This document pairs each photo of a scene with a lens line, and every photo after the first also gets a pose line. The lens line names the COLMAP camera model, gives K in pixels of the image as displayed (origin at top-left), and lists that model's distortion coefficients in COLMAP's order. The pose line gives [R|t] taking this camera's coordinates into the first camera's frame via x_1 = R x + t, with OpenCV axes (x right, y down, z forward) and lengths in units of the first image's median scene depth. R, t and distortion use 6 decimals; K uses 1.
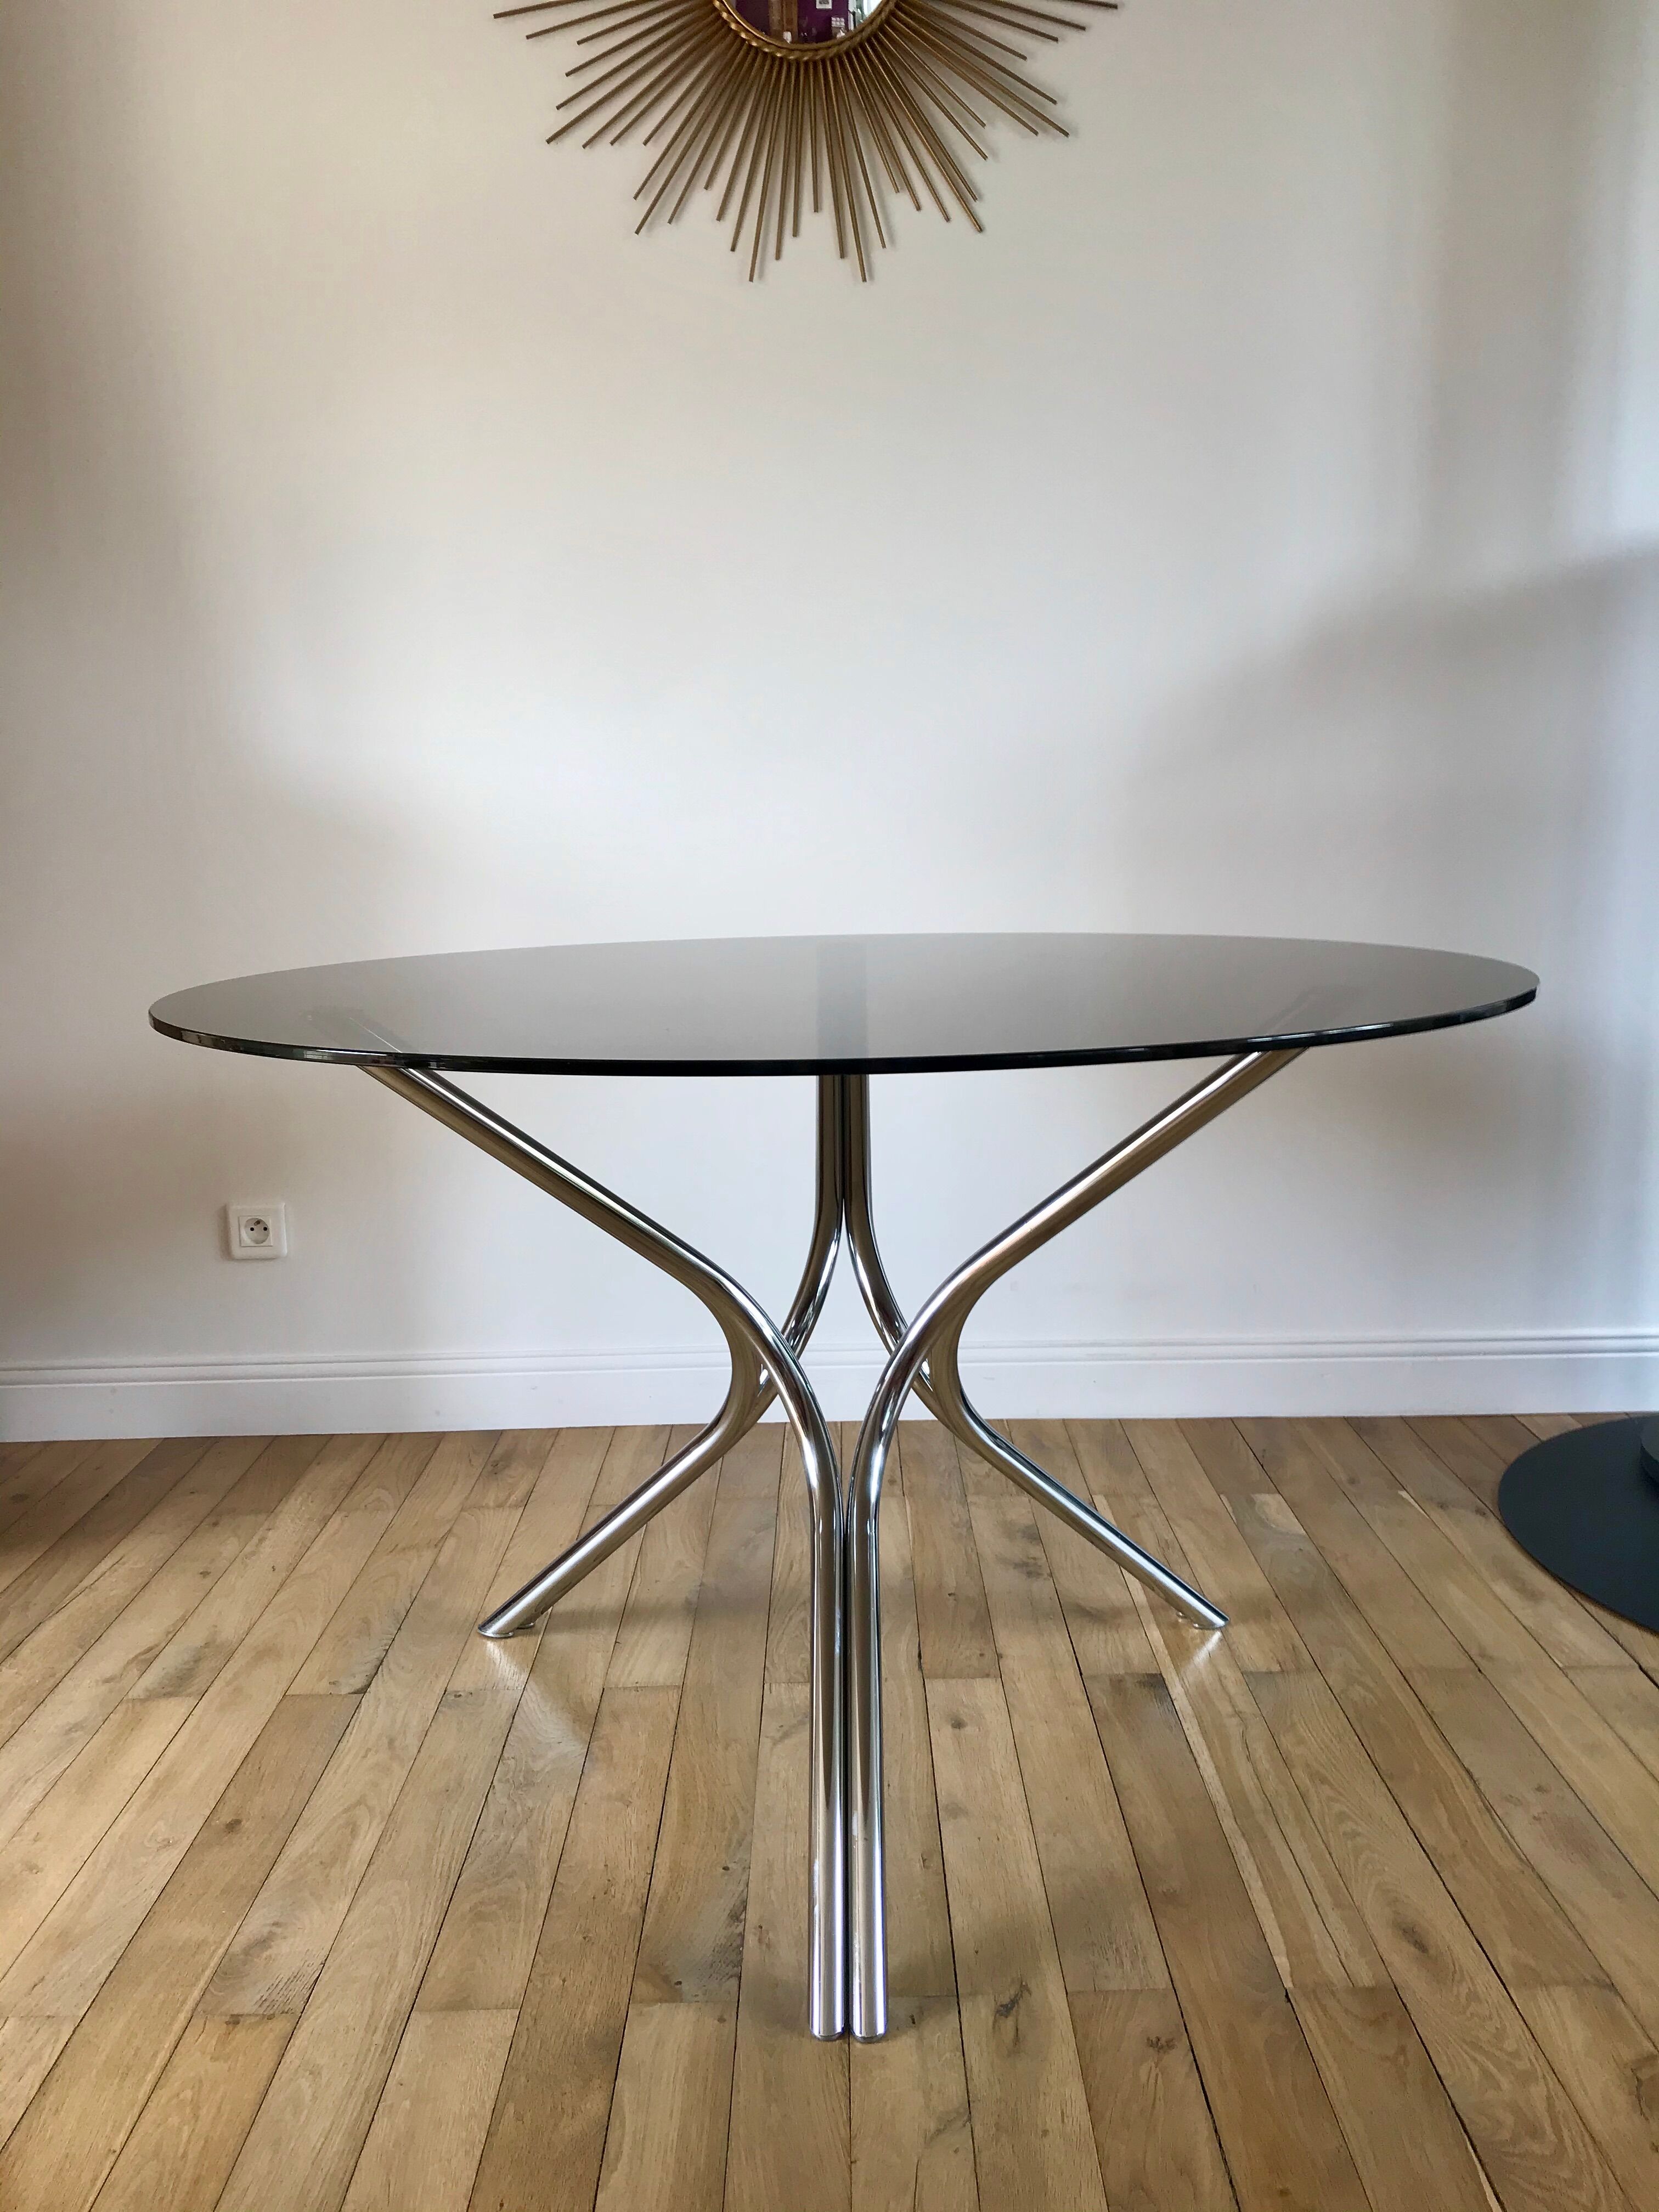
lens RADIAL K [[1809.7, 0, 830.3], [0, 1809.7, 1099.1], [0, 0, 1]] dist [0.000818, 0.038757]
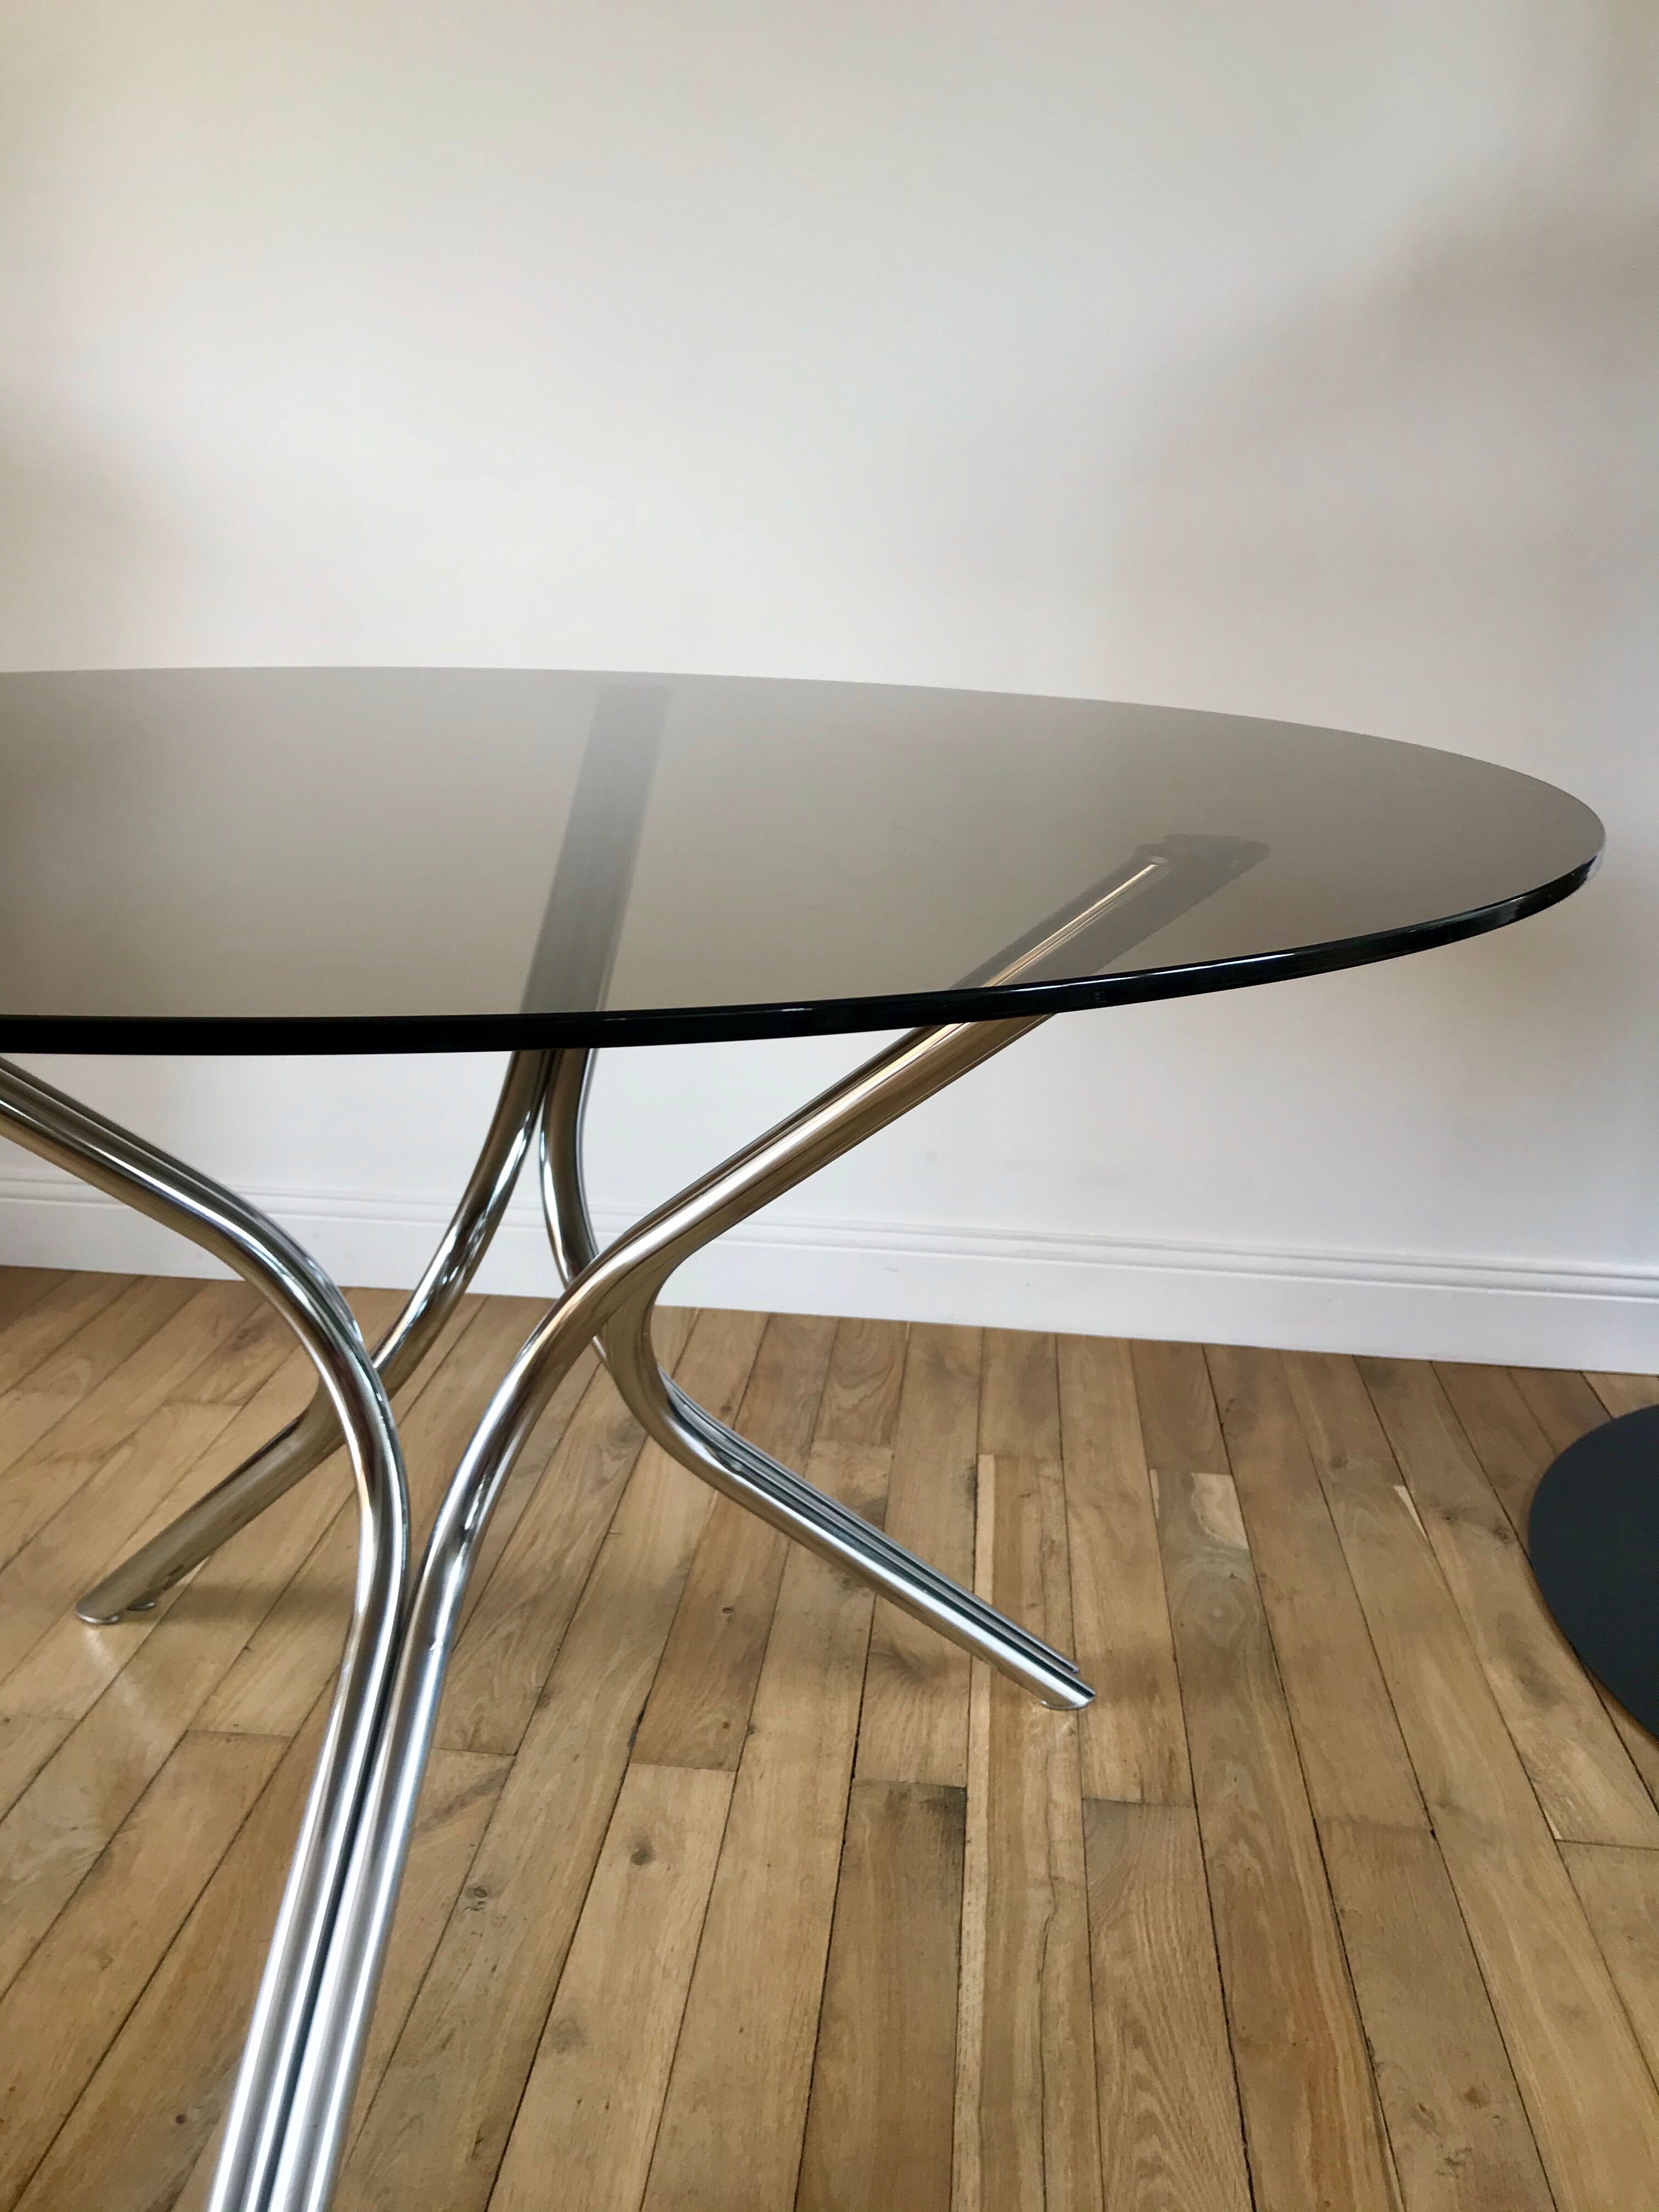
lens RADIAL K [[1819.5, 0, 834.1], [0, 1819.5, 1107.0], [0, 0, 1]] dist [0.012487, 0.009731]
pose [[0.994471, 0.073043, -0.075442, 0.164106], [-0.060667, 0.986051, 0.154991, -0.045689], [0.085710, -0.149557, 0.985031, 0.341209]]
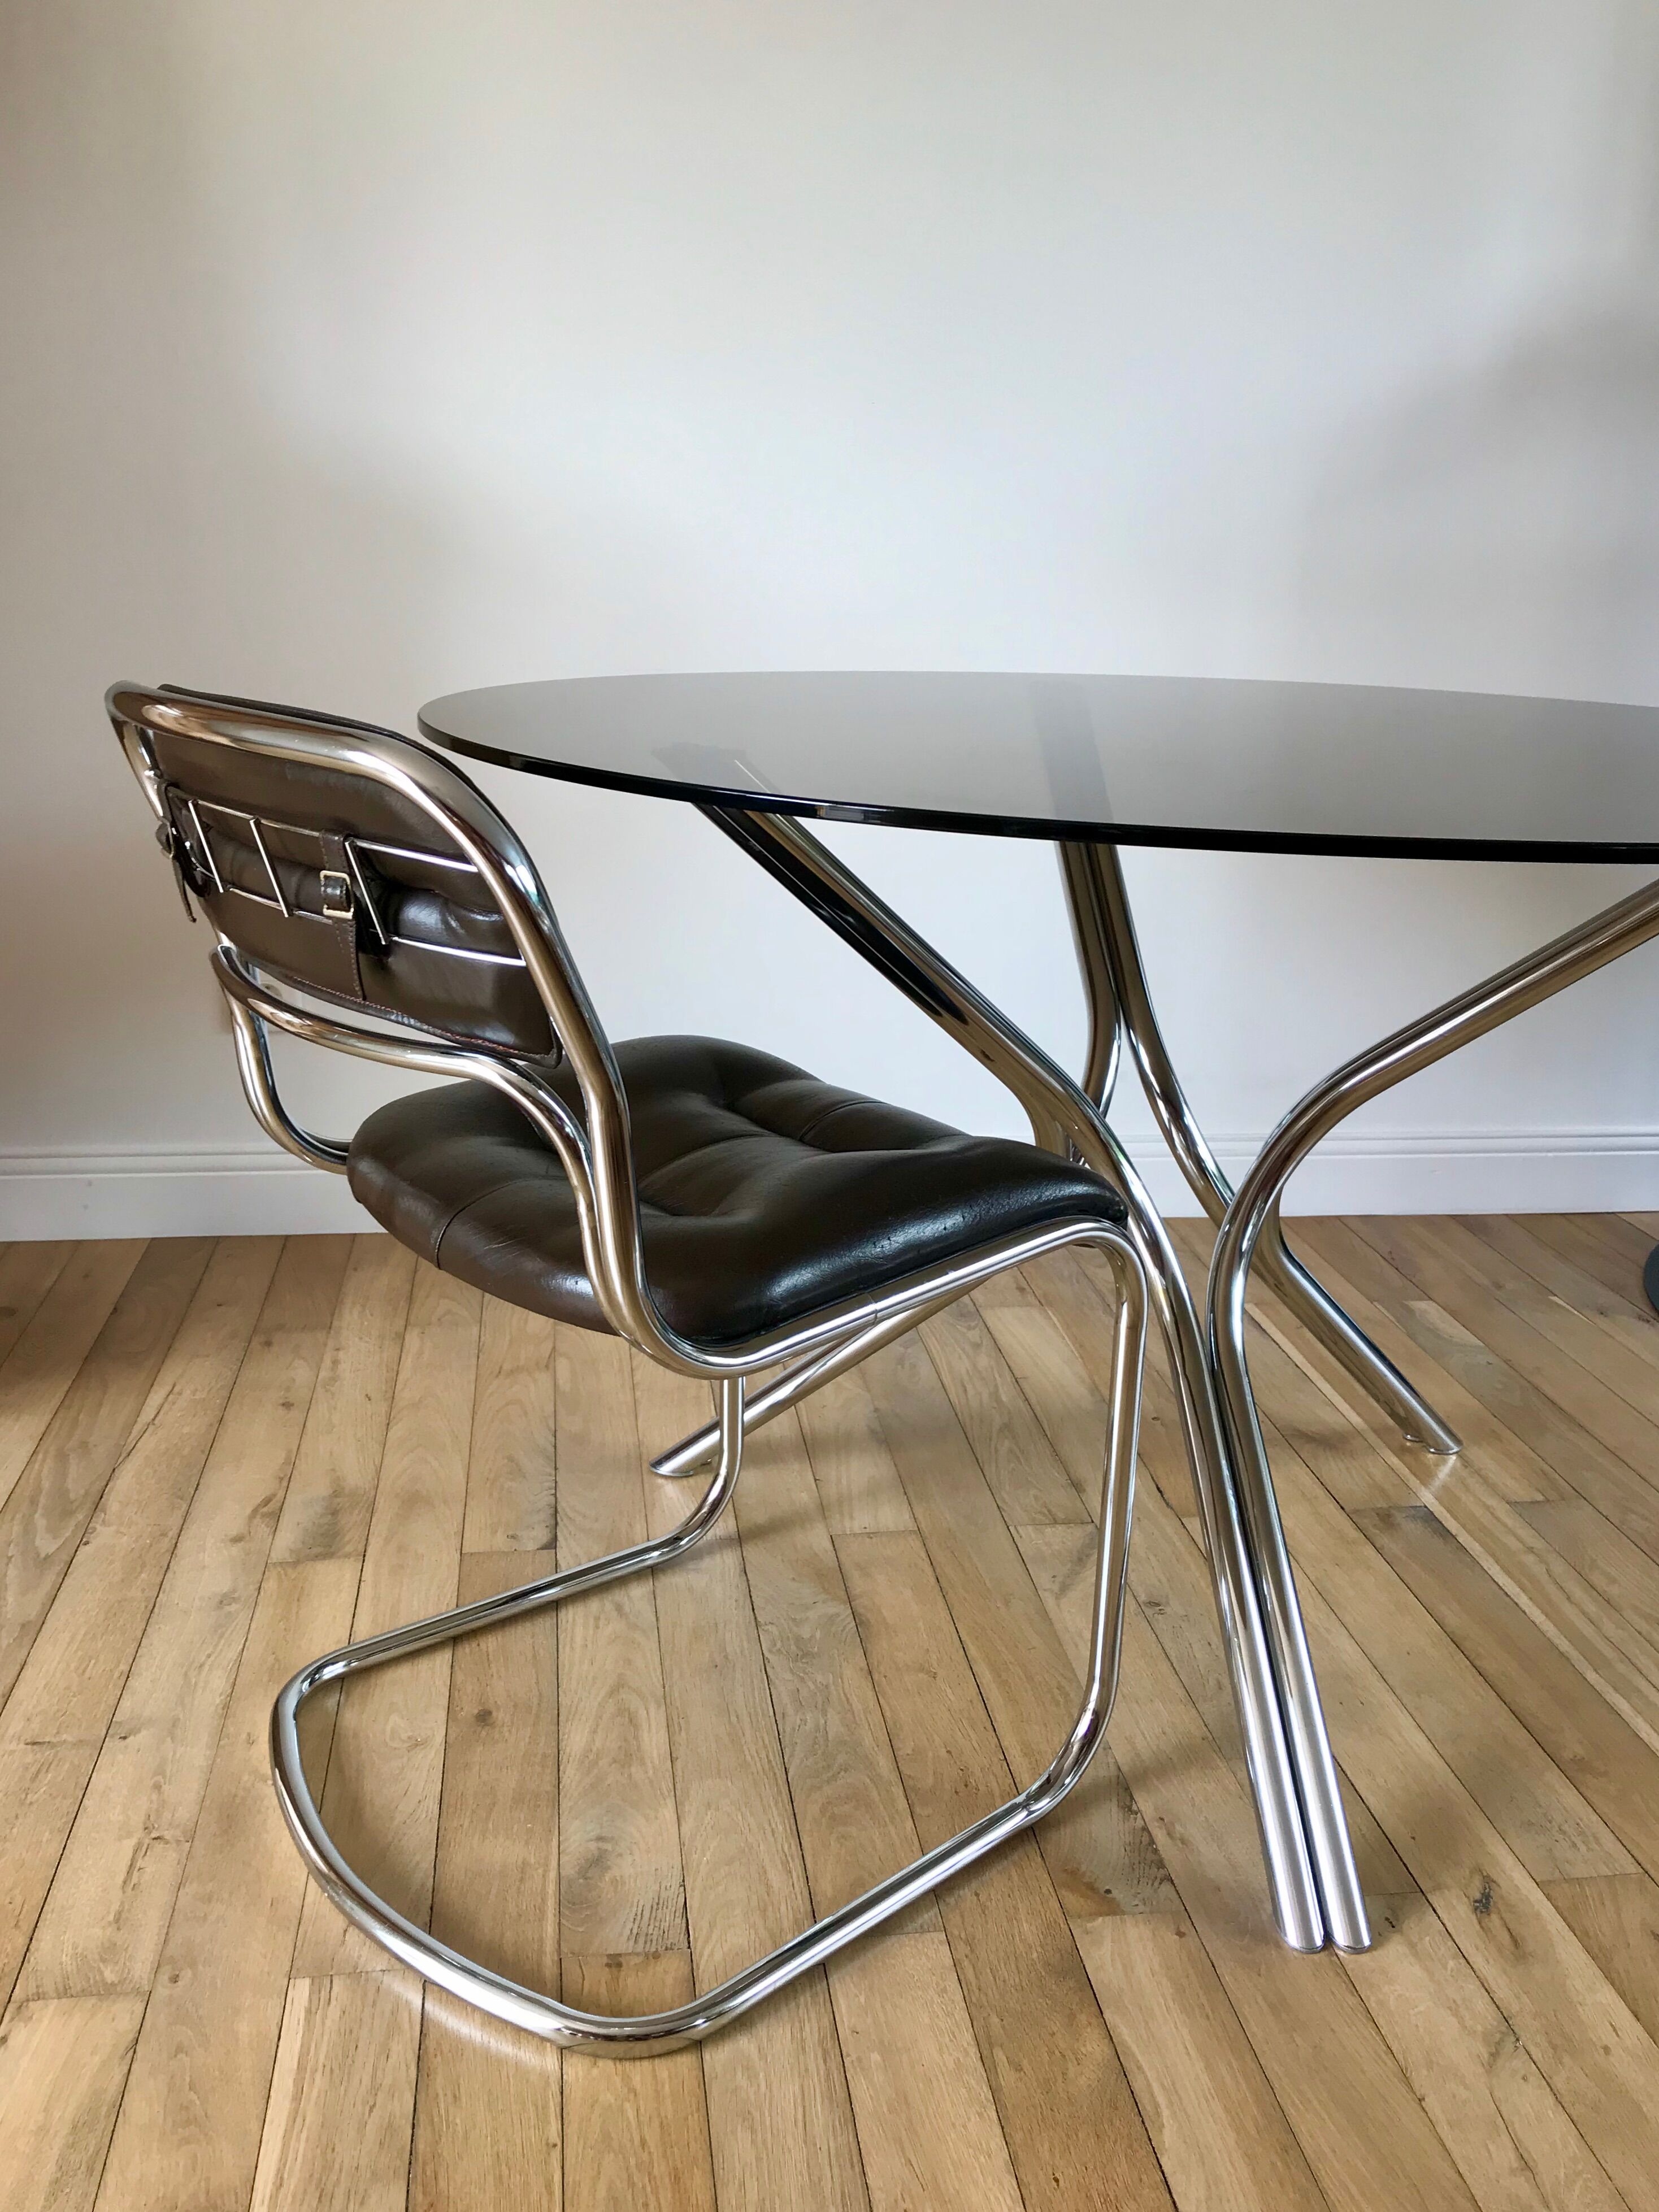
lens RADIAL K [[1861.4, 0, 832.1], [0, 1861.4, 1105.8], [0, 0, 1]] dist [0.013133, 0.019181]
pose [[0.987941, 0.009500, 0.154539, -0.263405], [-0.030564, 0.990441, 0.134509, -0.004019], [-0.151784, -0.137610, 0.978788, 0.139460]]
